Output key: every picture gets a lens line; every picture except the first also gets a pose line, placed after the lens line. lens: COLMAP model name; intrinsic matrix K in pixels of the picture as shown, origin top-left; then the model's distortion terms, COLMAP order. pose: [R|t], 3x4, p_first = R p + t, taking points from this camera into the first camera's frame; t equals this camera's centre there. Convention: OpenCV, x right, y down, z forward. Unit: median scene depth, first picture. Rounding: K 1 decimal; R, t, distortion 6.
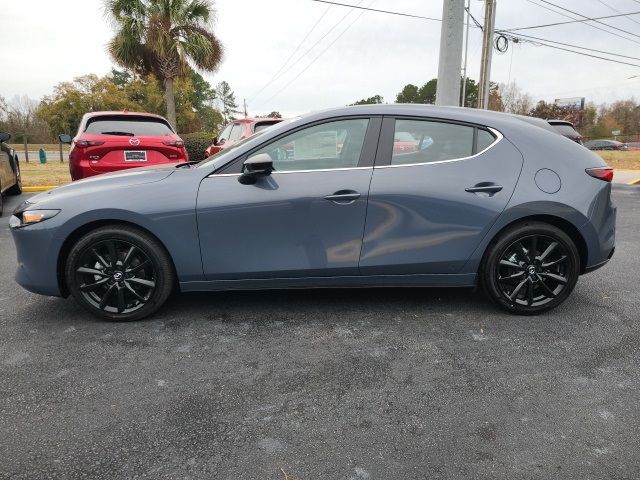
lens RADIAL K [[443.3, 0, 320.0], [0, 443.3, 240.0], [0, 0, 1]] dist [0.033254, -0.021913]
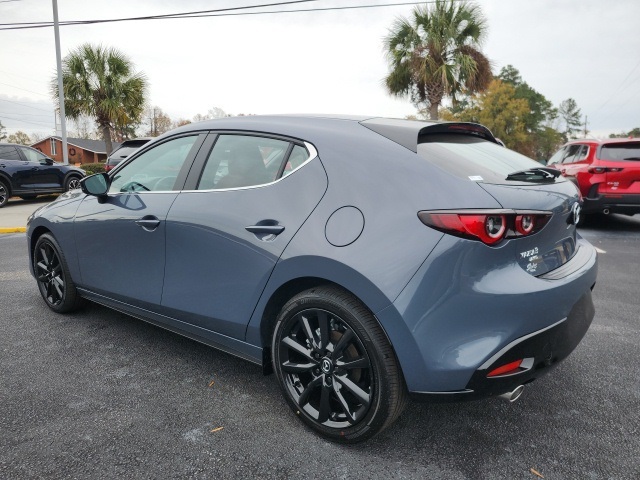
lens RADIAL K [[443.3, 0, 320.0], [0, 443.3, 240.0], [0, 0, 1]] dist [0.033254, -0.021913]
pose [[0.756343, 0.106684, -0.645417, 0.155174], [-0.139234, 0.990259, 0.000520, -0.019238], [0.639186, 0.089471, 0.763830, 0.092661]]
